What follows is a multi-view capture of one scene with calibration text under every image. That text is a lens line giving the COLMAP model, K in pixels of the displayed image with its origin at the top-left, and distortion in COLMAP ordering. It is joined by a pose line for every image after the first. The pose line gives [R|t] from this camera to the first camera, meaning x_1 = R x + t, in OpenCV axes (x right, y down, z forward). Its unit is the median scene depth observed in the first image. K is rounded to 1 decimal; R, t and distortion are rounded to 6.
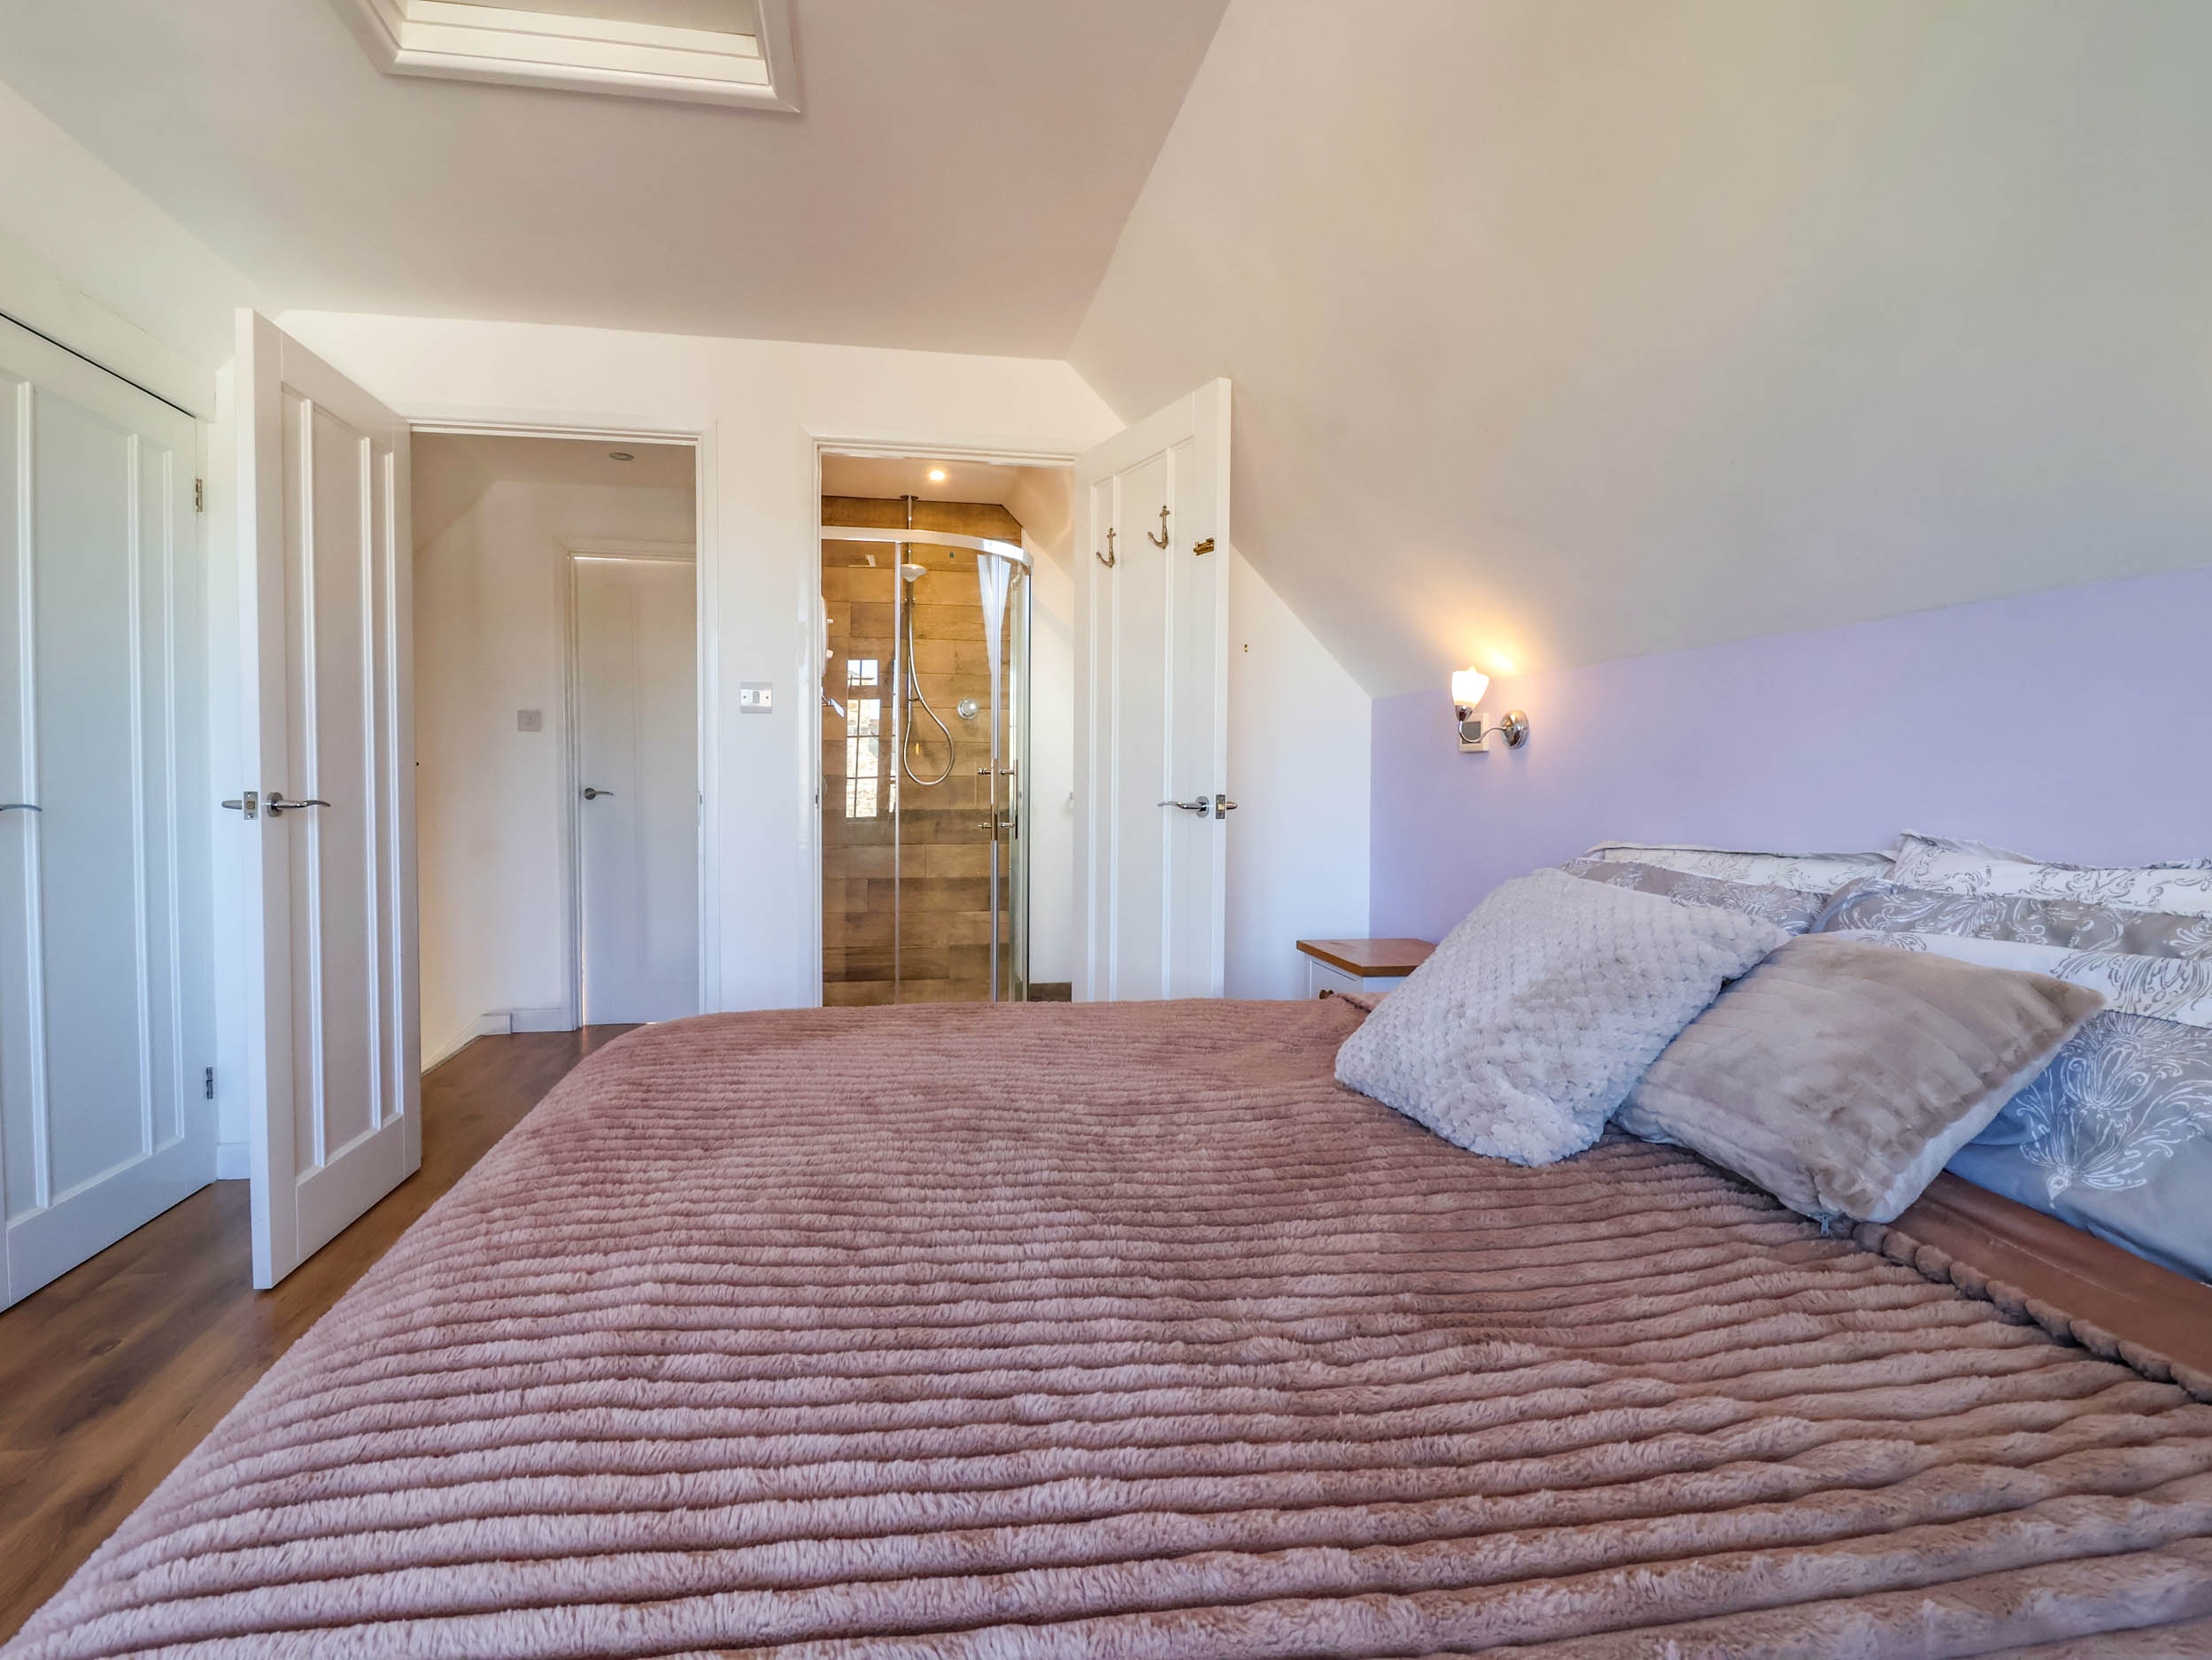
lens RADIAL K [[1153.0, 0, 1093.9], [0, 1153.0, 828.4], [0, 0, 1]] dist [0.001030, -0.015759]
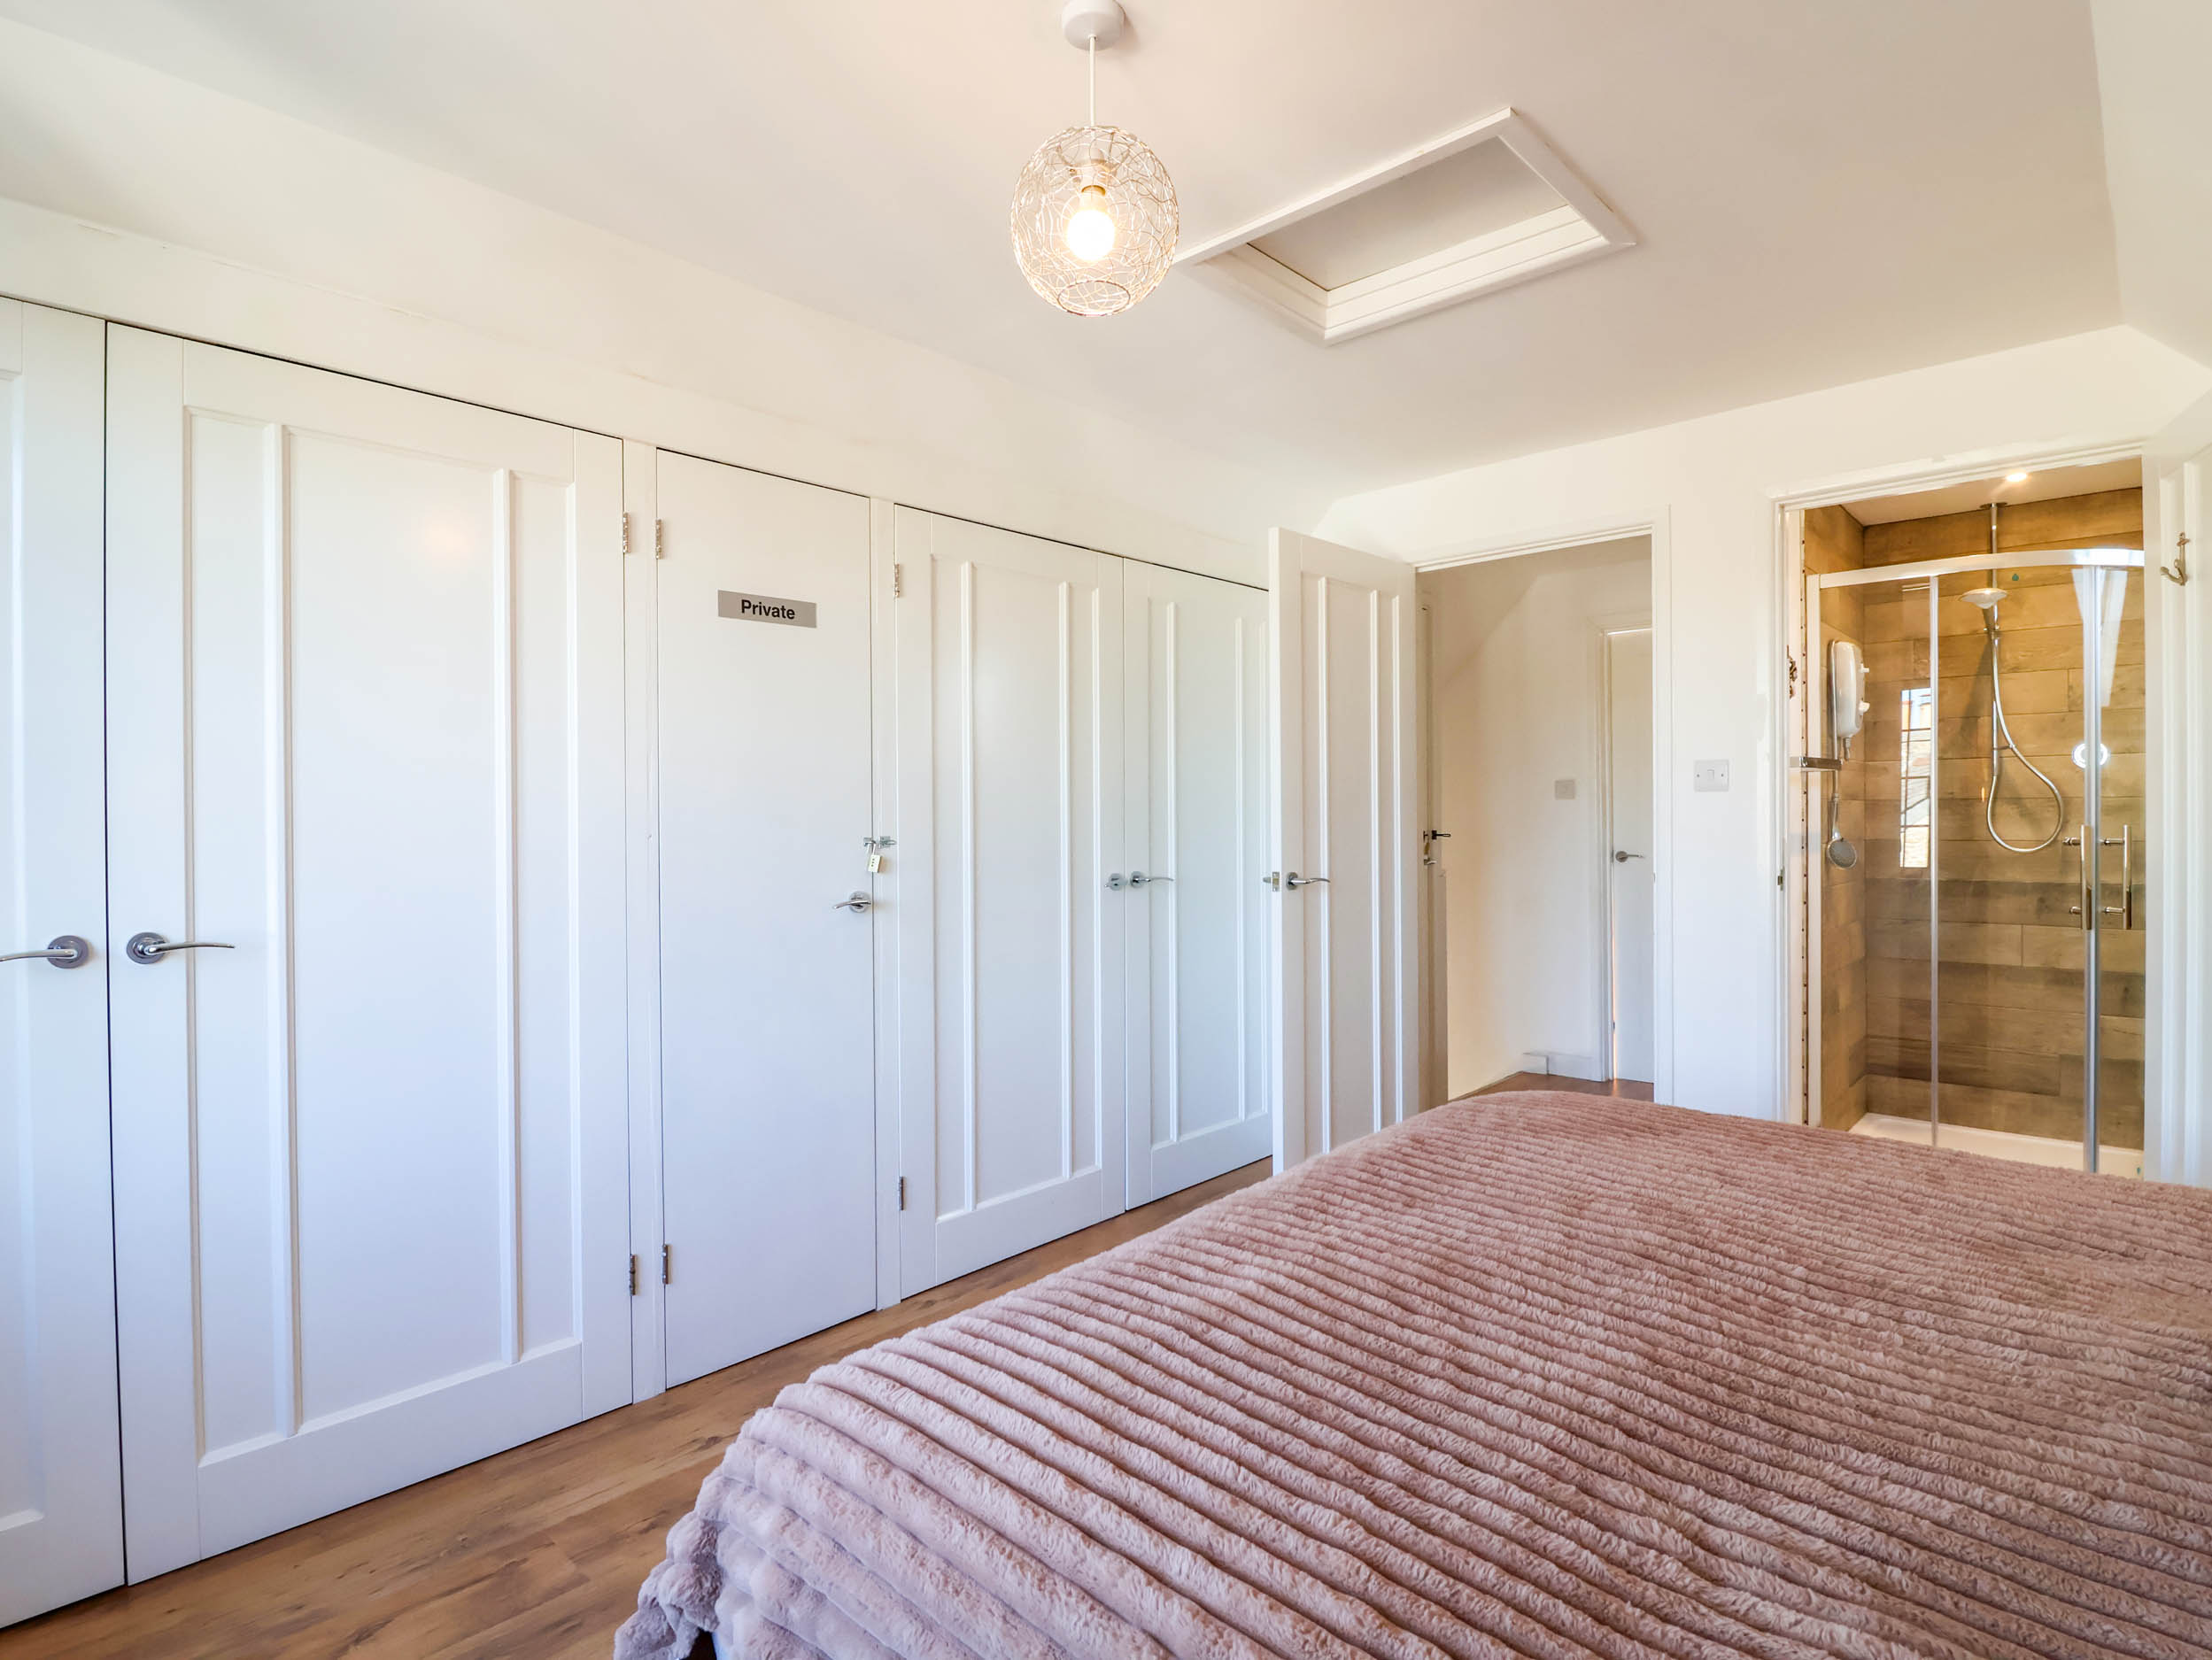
lens RADIAL K [[1153.0, 0, 1093.9], [0, 1153.0, 828.4], [0, 0, 1]] dist [0.001030, -0.015759]
pose [[0.590696, -0.002977, -0.806888, 0.542375], [-0.021954, 0.999564, -0.019759, -0.108083], [0.806595, 0.029386, 0.590373, -0.004788]]
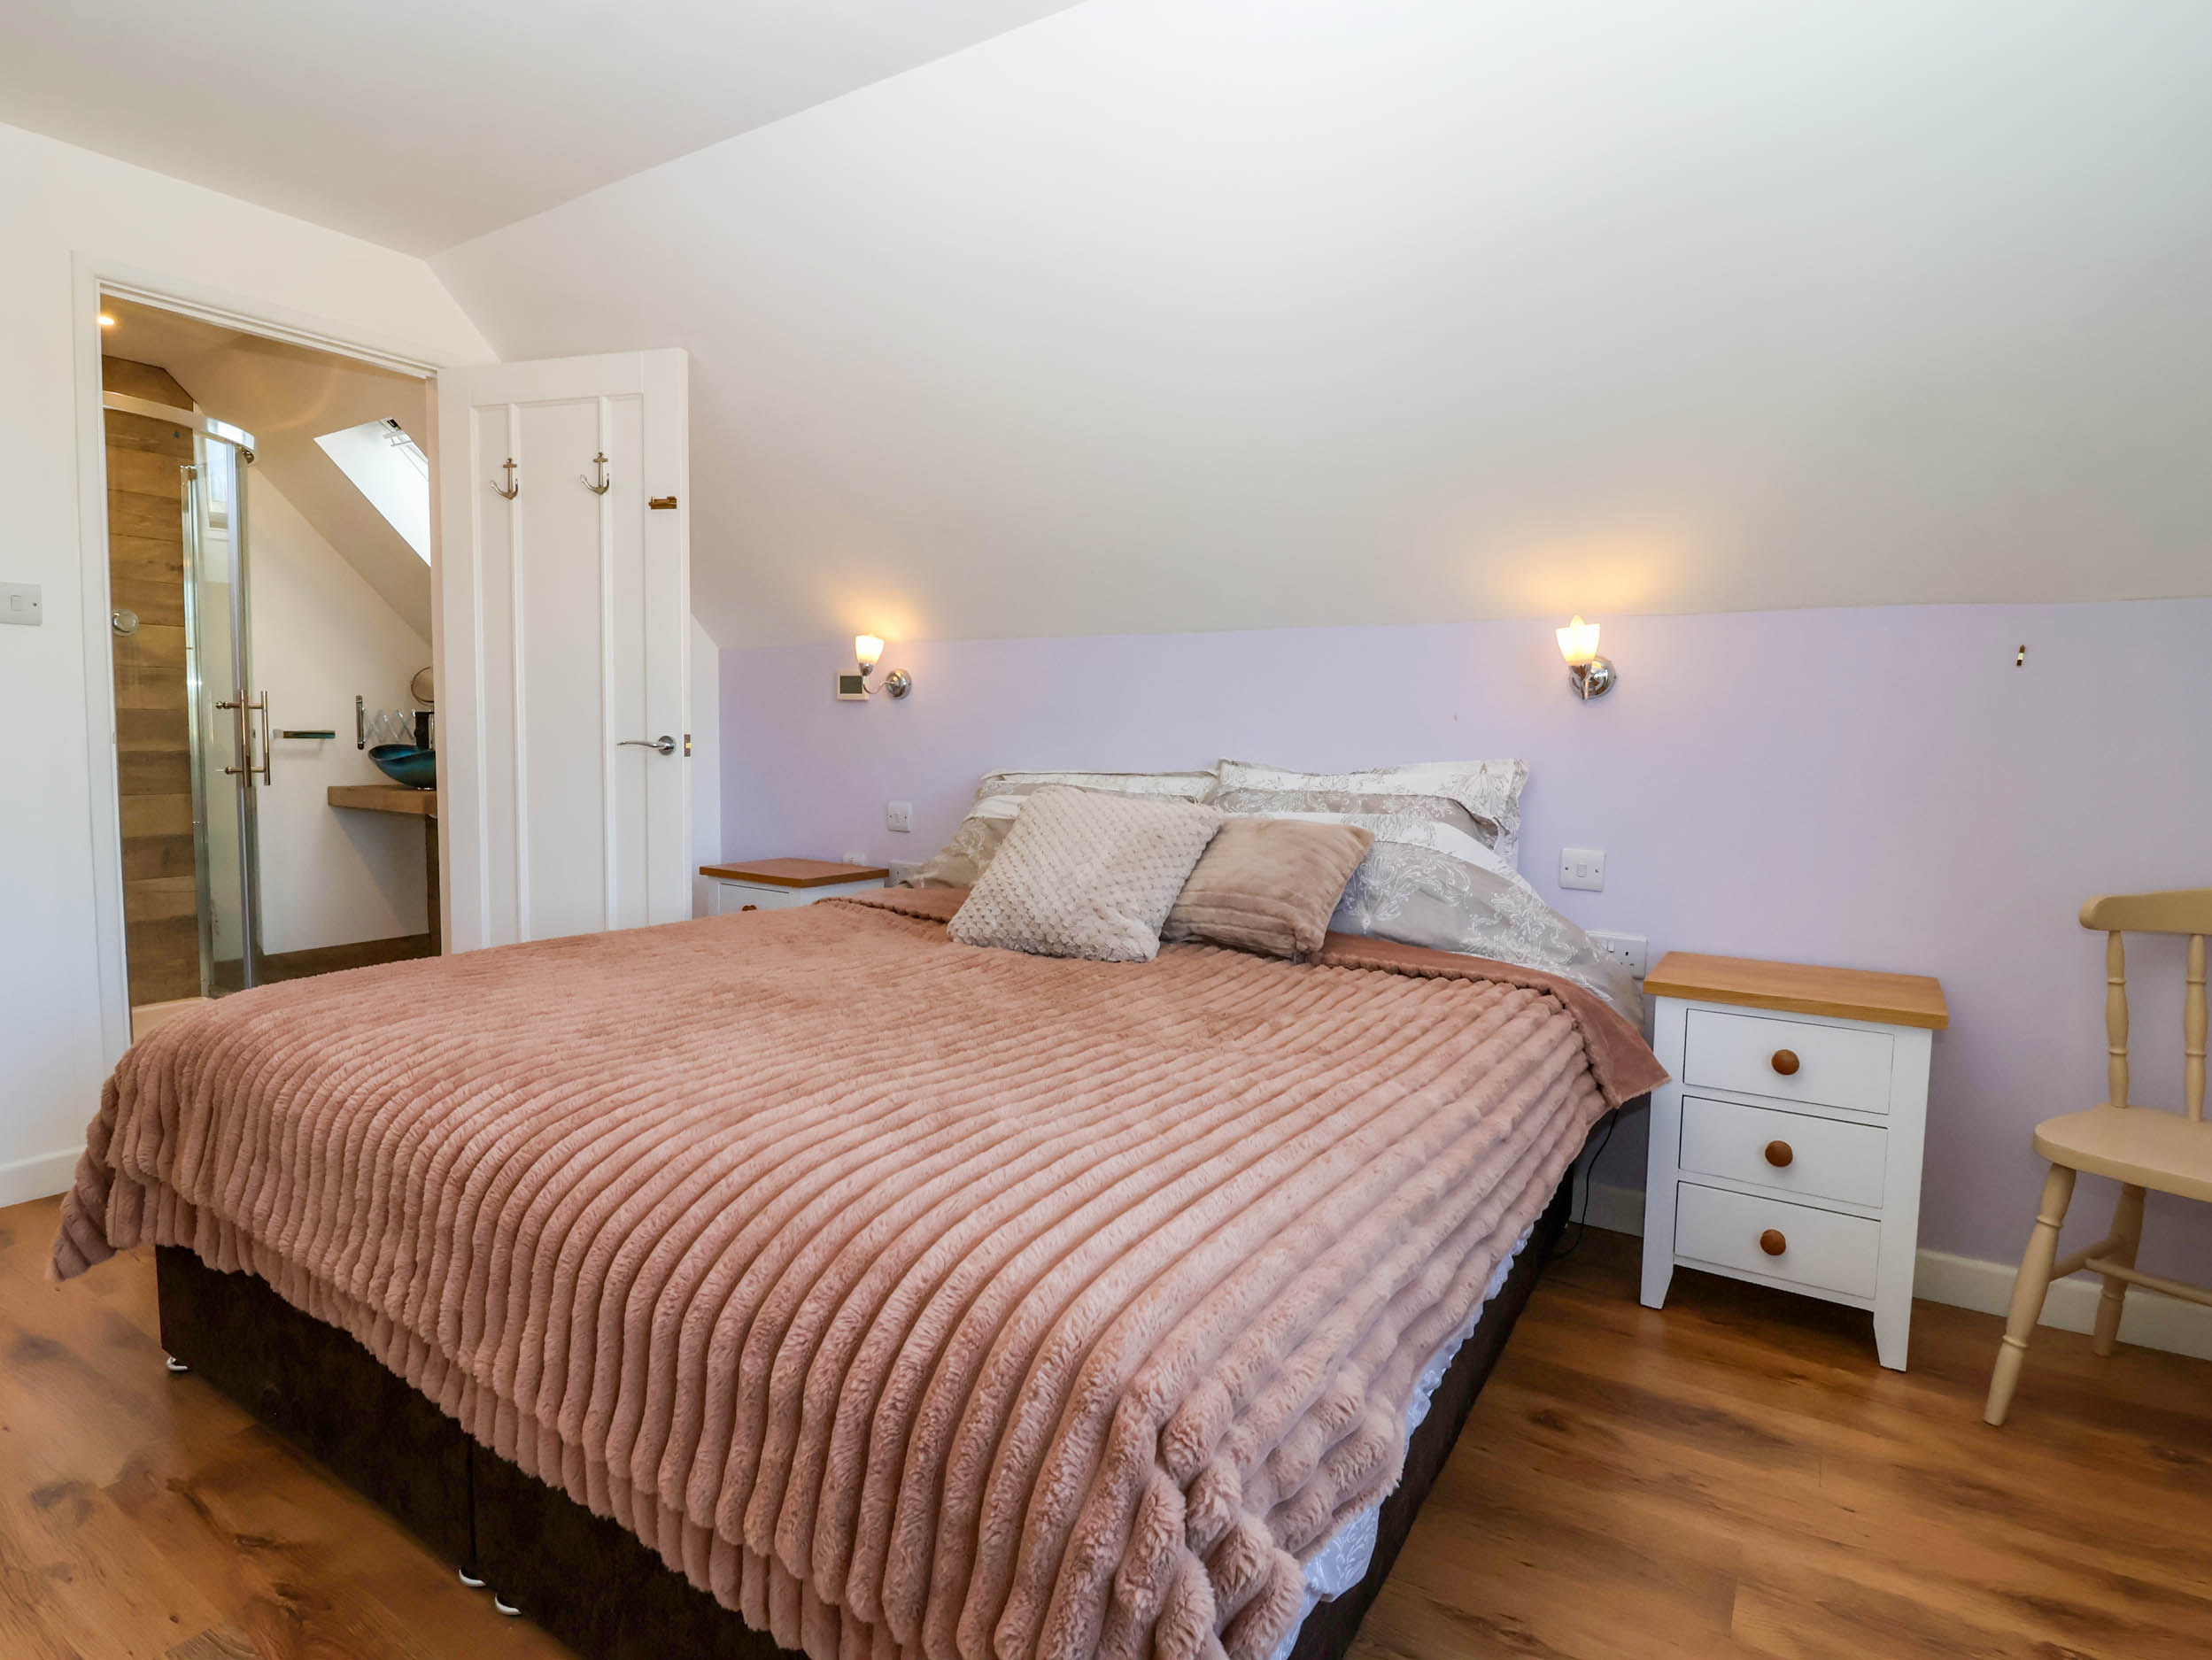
lens RADIAL K [[1153.0, 0, 1093.9], [0, 1153.0, 828.4], [0, 0, 1]] dist [0.001030, -0.015759]
pose [[0.683761, -0.054611, 0.727659, -1.020033], [0.016268, 0.998089, 0.059620, 0.002067], [-0.729524, -0.028929, 0.683343, -0.086685]]
